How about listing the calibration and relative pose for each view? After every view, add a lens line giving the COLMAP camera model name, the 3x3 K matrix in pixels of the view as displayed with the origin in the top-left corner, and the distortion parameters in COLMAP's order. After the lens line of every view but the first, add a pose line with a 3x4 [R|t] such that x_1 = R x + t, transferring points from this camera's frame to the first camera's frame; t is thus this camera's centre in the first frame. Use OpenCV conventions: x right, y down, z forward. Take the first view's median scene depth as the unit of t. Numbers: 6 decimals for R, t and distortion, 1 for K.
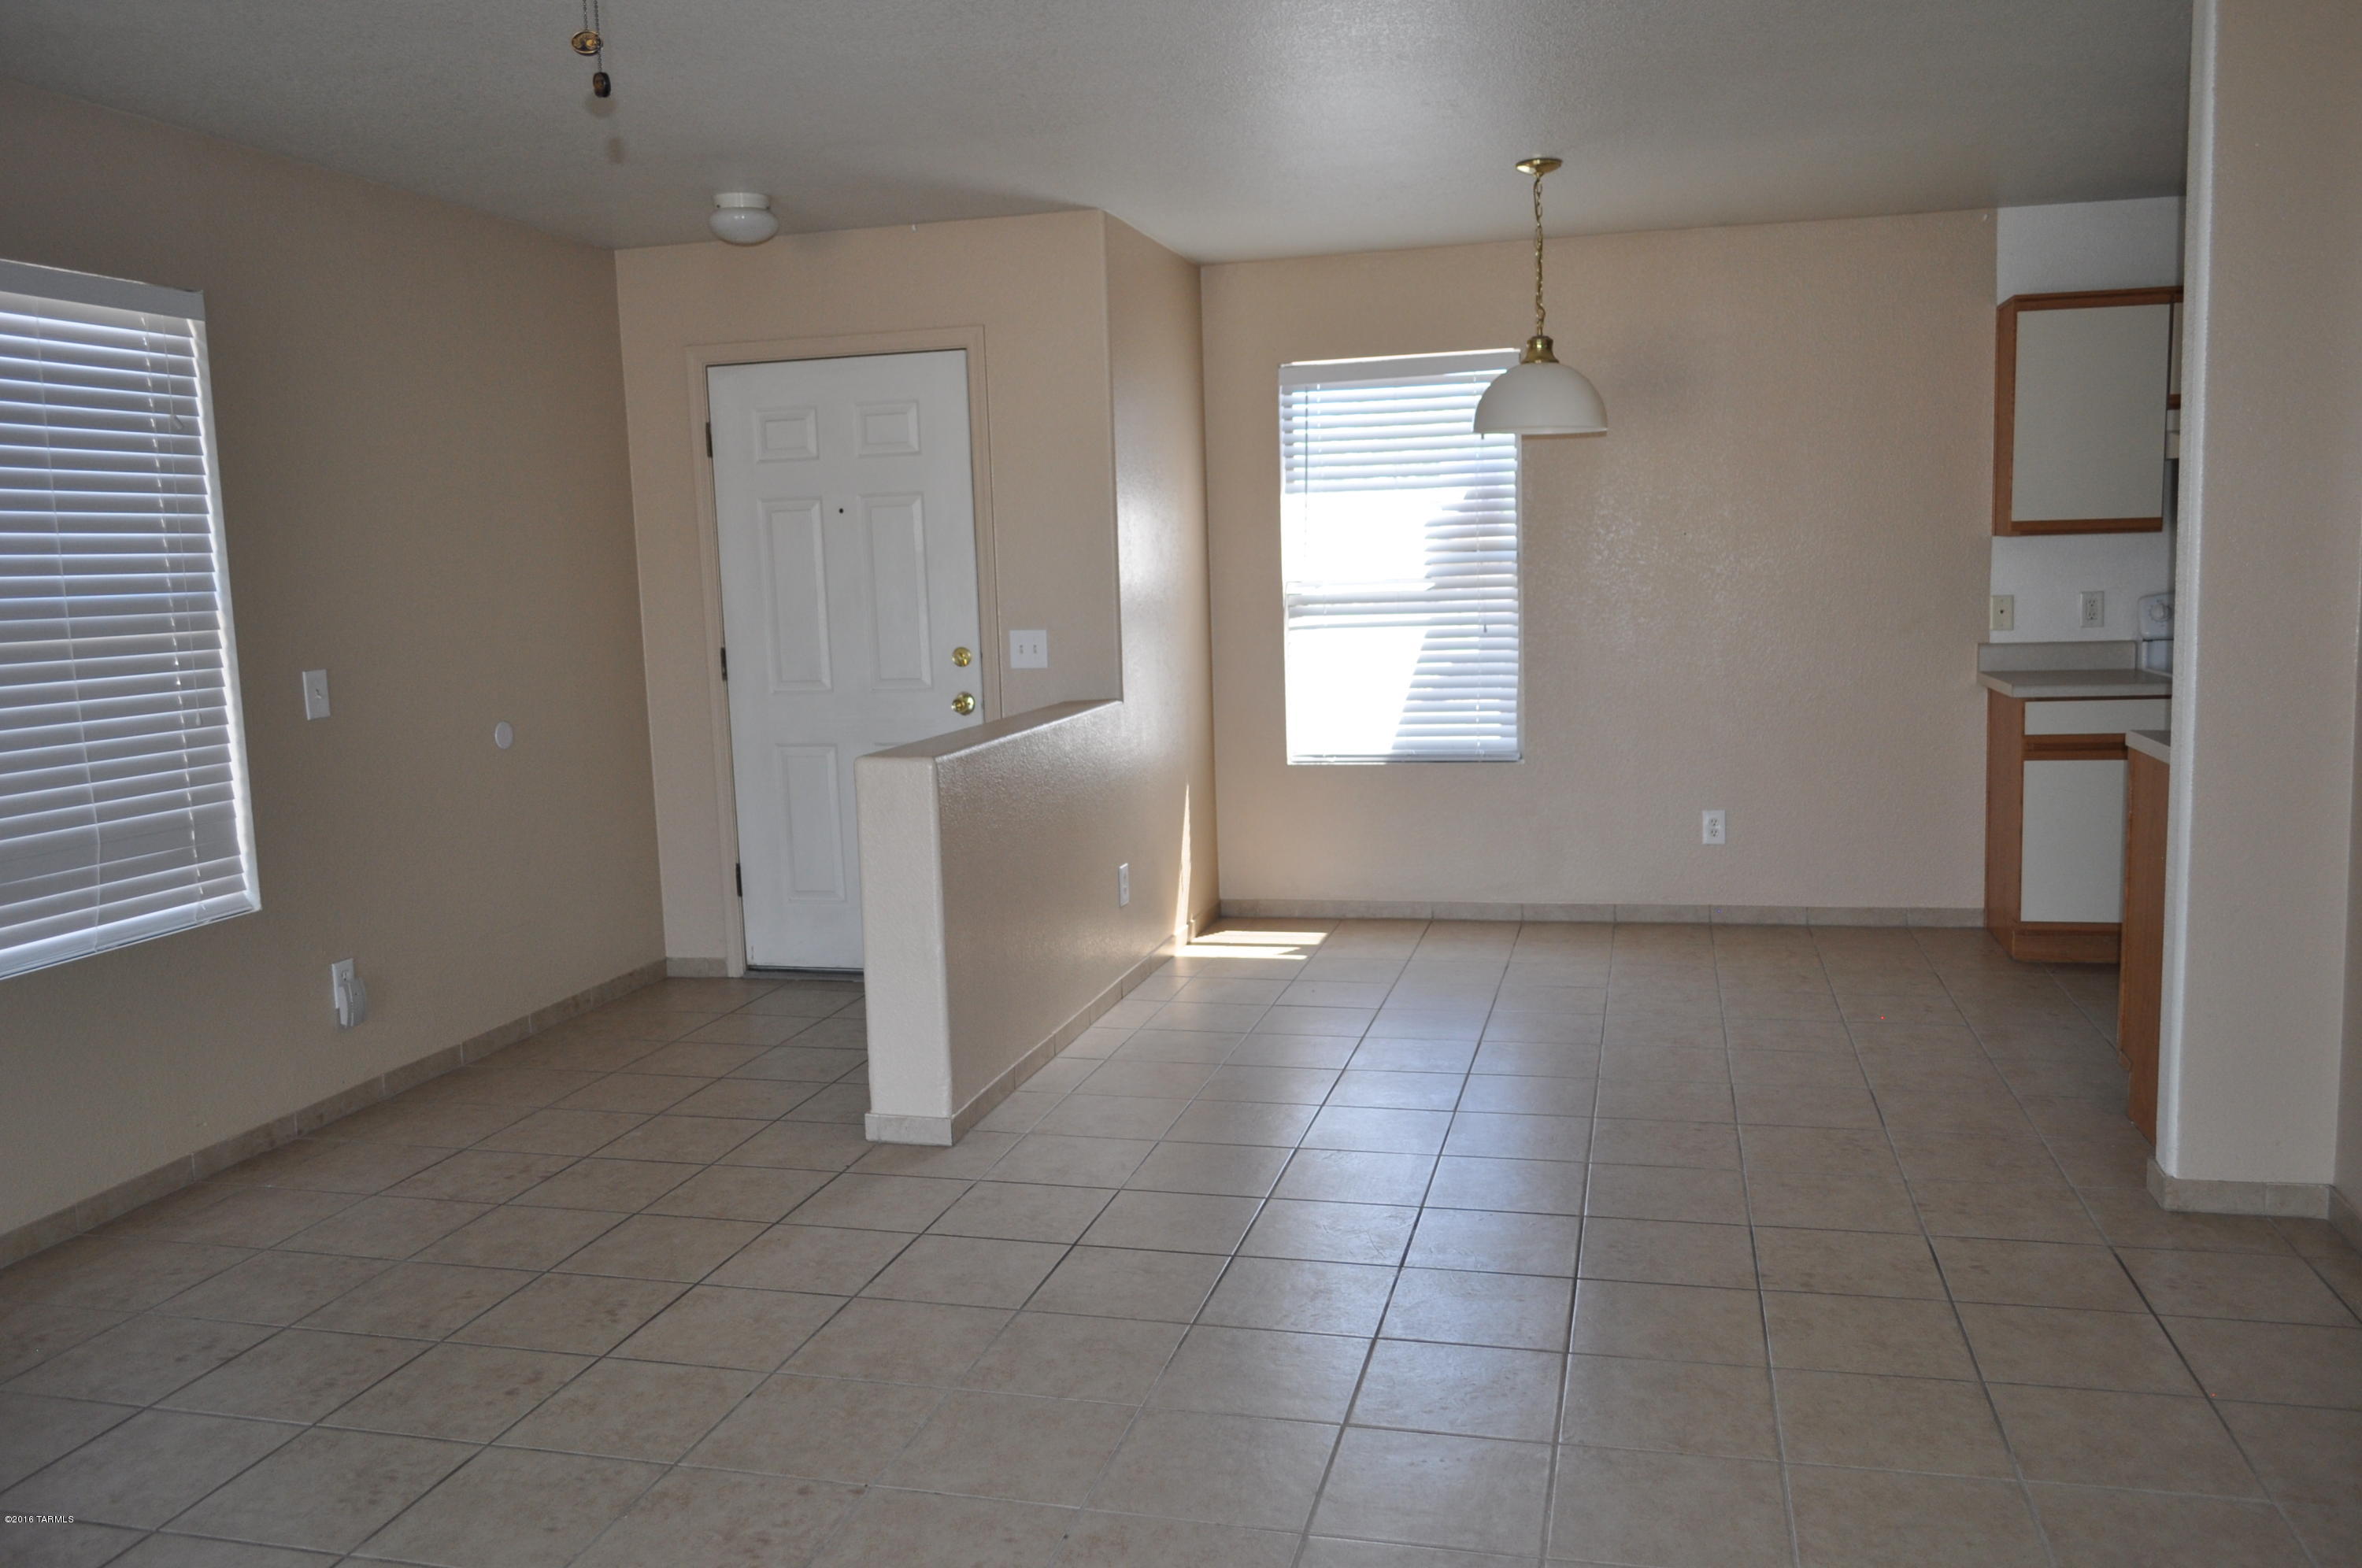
lens RADIAL K [[1845.9, 0, 1182.5], [0, 1845.9, 776.8], [0, 0, 1]] dist [-0.004260, -0.005245]
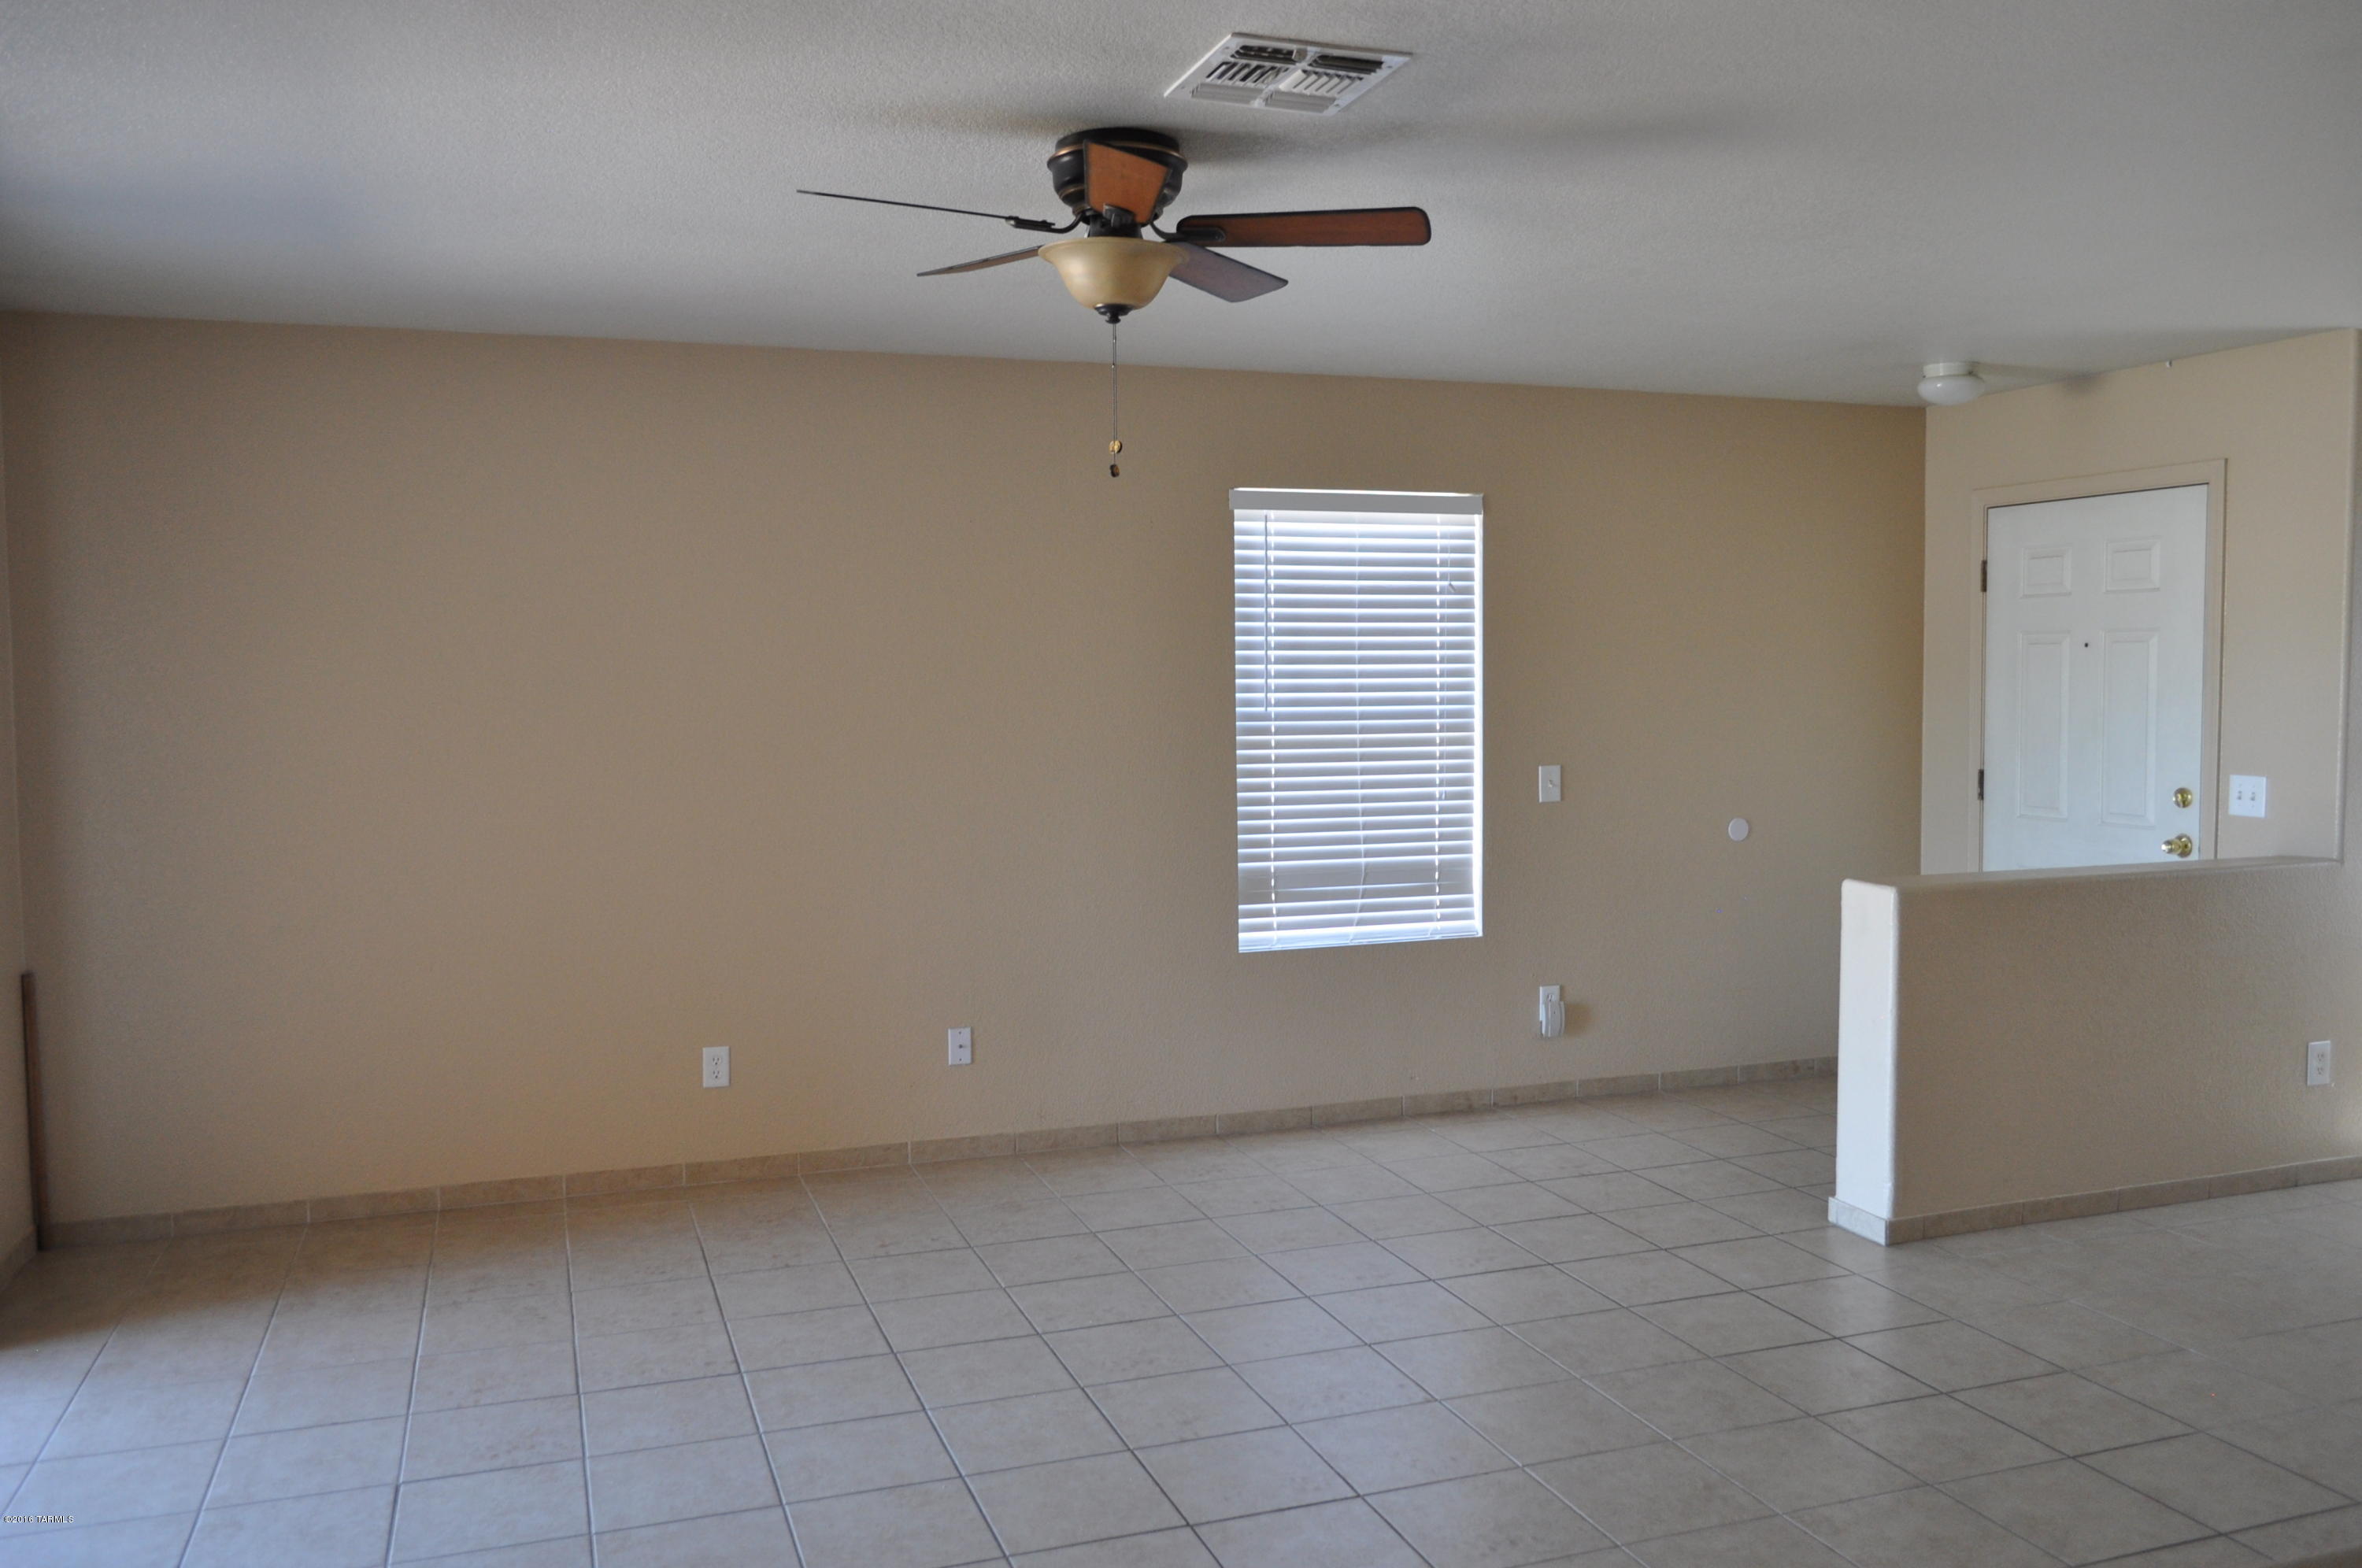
lens RADIAL K [[1845.9, 0, 1173.8], [0, 1845.9, 779.2], [0, 0, 1]] dist [-0.004260, -0.005245]
pose [[0.557752, 0.079741, -0.826168, 0.509109], [-0.109660, 0.993728, 0.021881, -0.050100], [0.822732, 0.078394, 0.562998, 0.024228]]
